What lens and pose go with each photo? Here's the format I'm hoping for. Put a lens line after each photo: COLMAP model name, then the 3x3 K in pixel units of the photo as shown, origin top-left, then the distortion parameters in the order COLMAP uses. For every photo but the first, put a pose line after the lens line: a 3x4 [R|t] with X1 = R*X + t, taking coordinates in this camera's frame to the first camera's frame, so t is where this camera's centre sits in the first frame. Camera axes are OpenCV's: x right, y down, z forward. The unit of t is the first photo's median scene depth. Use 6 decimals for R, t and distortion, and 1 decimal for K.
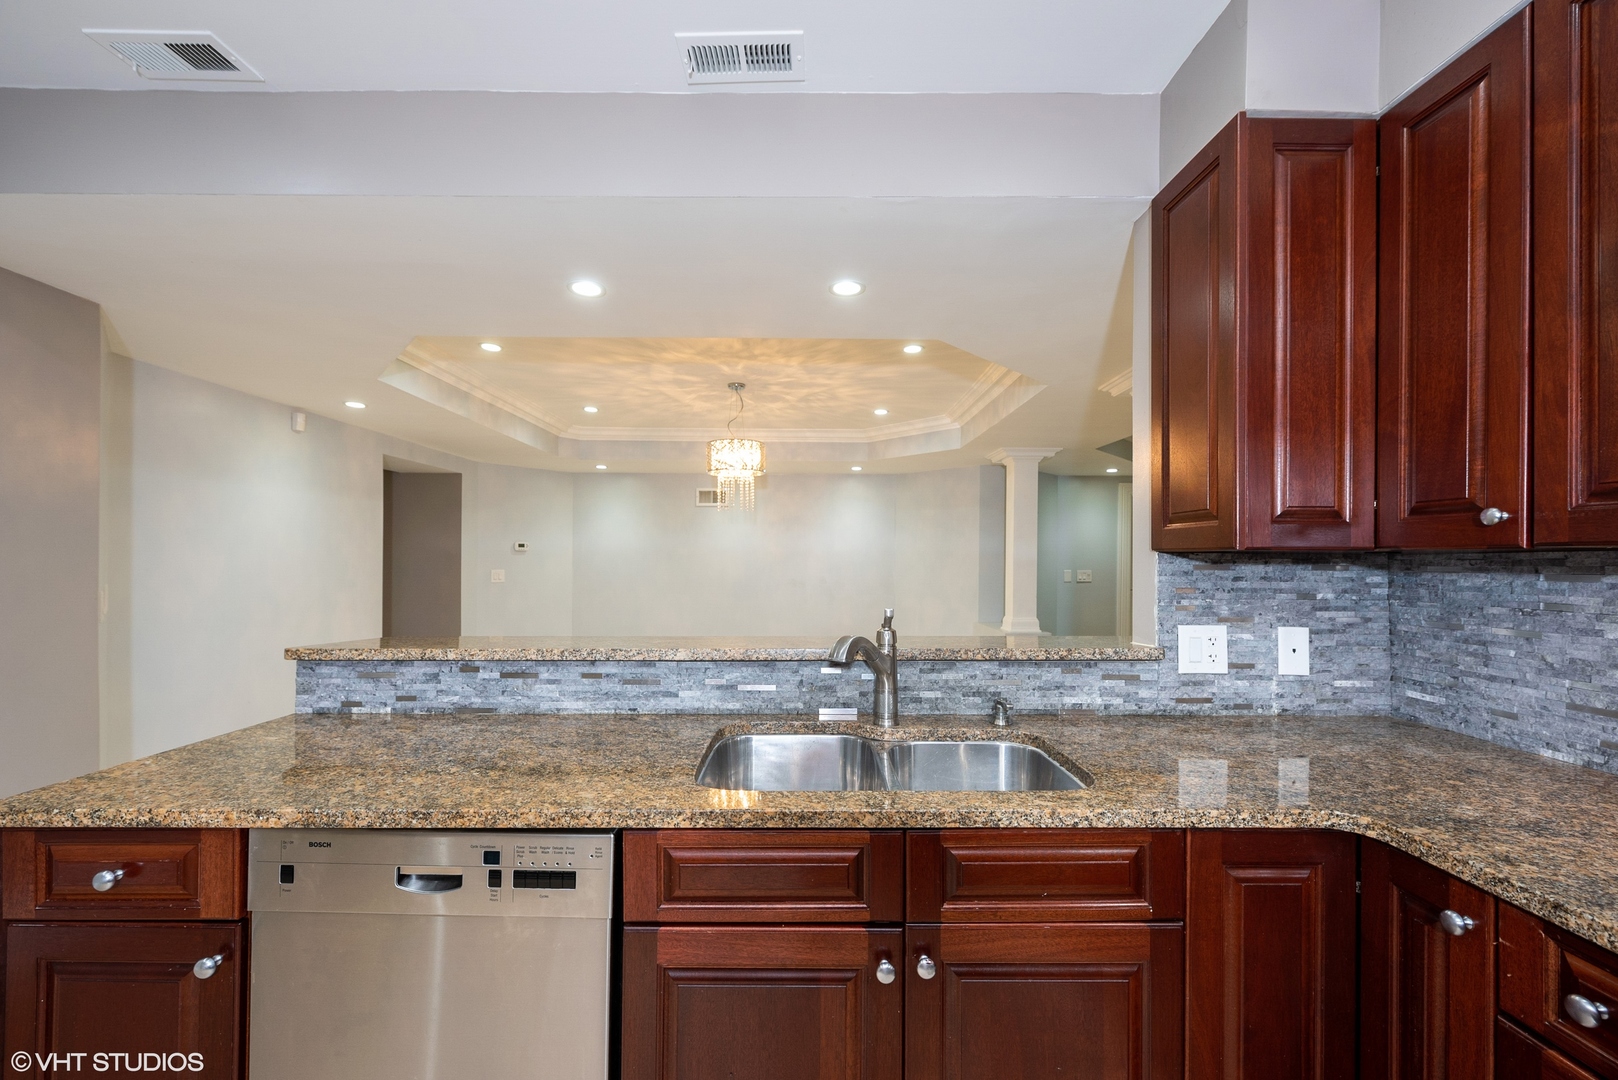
lens RADIAL K [[648.5, 0, 809.7], [0, 648.5, 551.2], [0, 0, 1]] dist [0.005614, -0.001866]
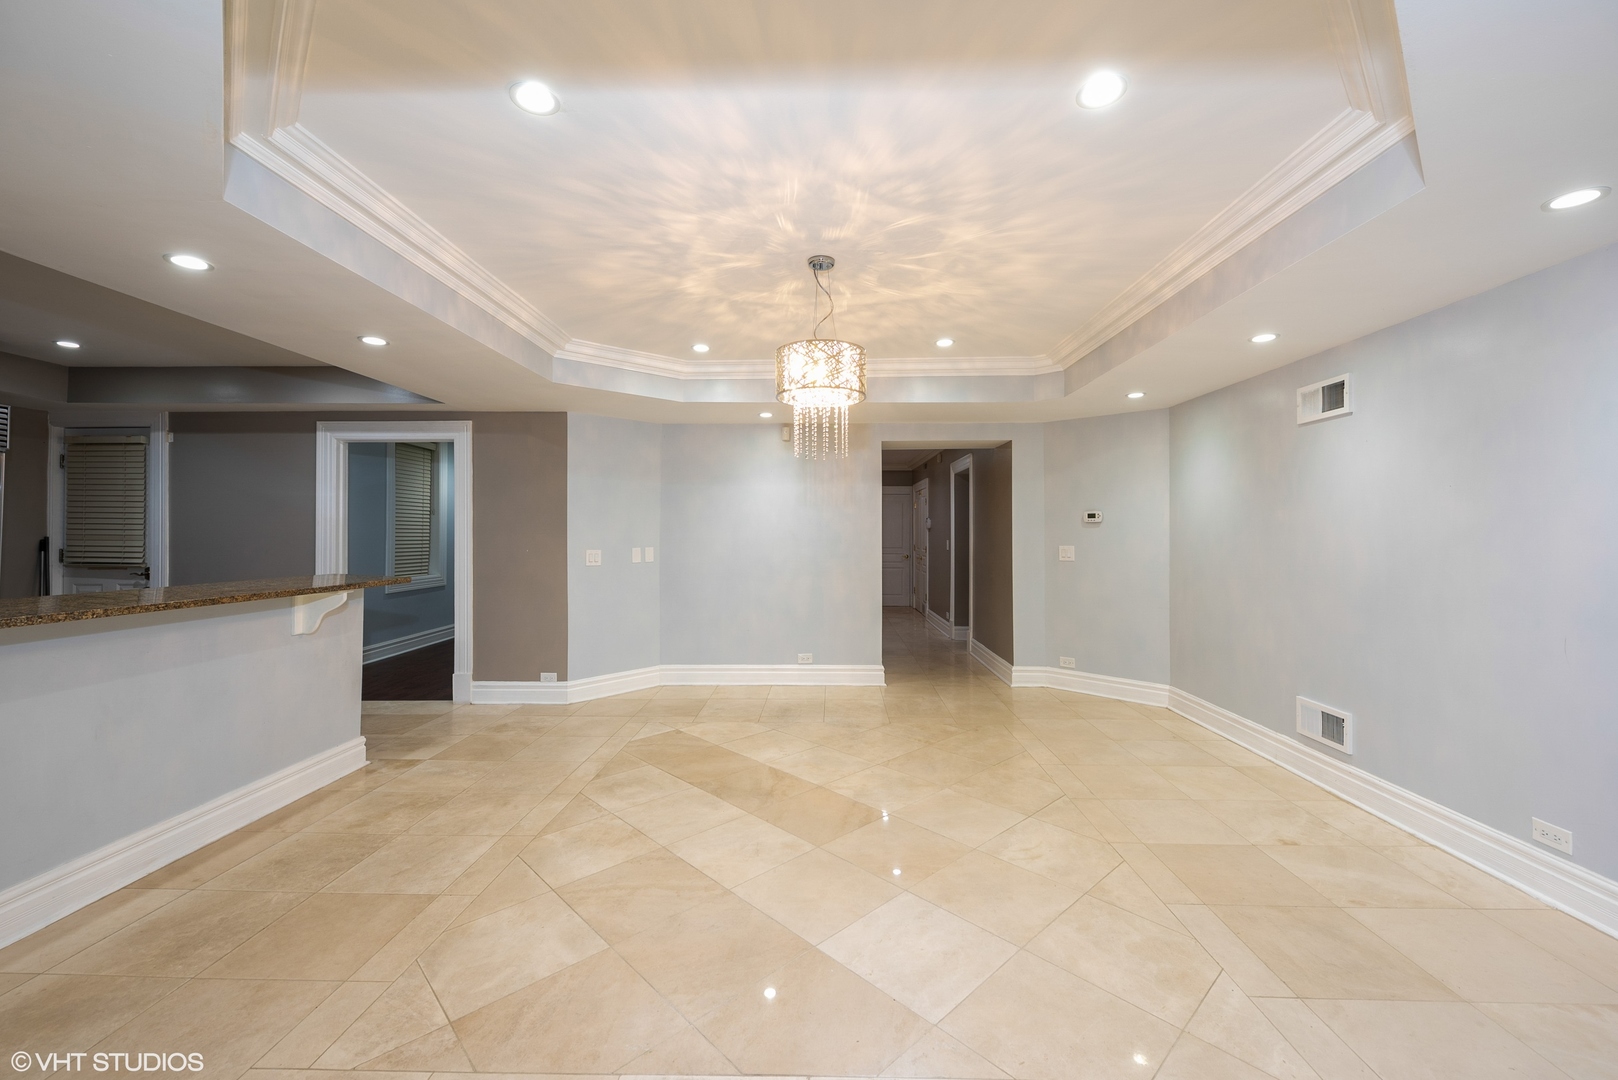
lens RADIAL K [[648.5, 0, 815.7], [0, 648.5, 527.4], [0, 0, 1]] dist [0.005614, -0.001866]
pose [[-0.011567, -0.013723, -0.999839, 1.385974], [0.017926, 0.999742, -0.013929, 0.041190], [0.999772, -0.018084, -0.011318, 2.634308]]
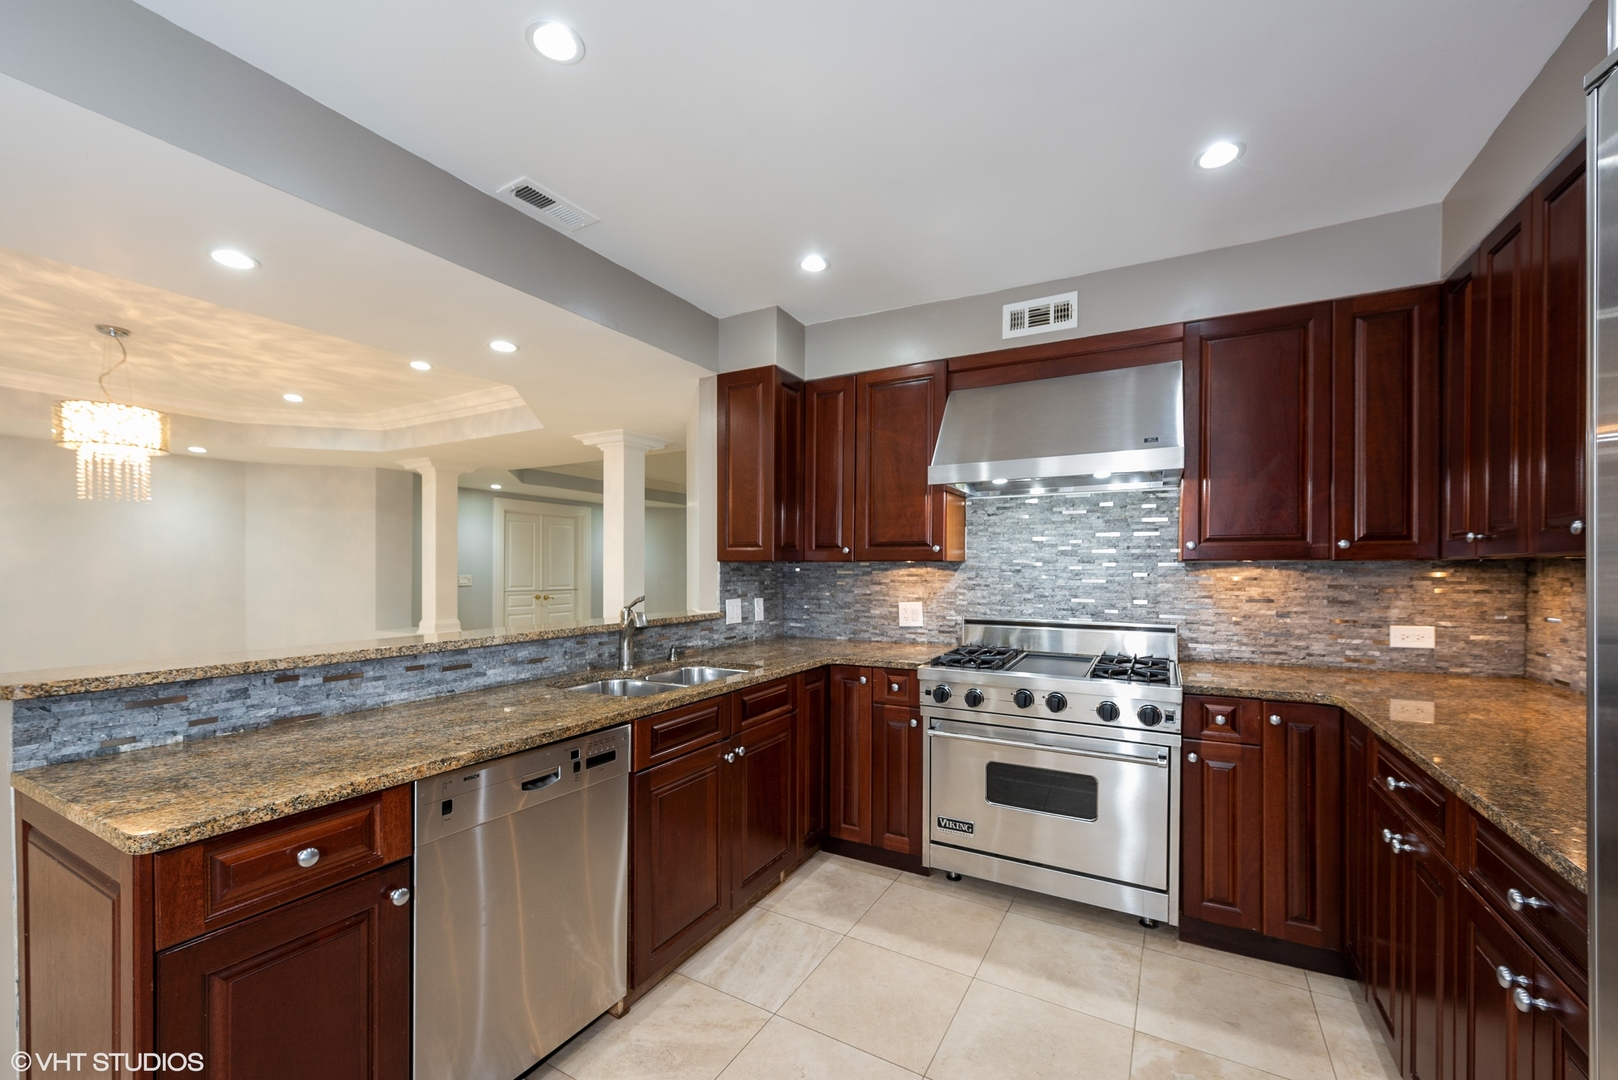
lens RADIAL K [[648.5, 0, 821.9], [0, 648.5, 571.6], [0, 0, 1]] dist [0.005614, -0.001866]
pose [[0.479332, -0.009063, 0.877587, -0.997975], [-0.011531, 0.999795, 0.016623, -0.005567], [-0.877558, -0.018088, 0.479129, -0.176667]]
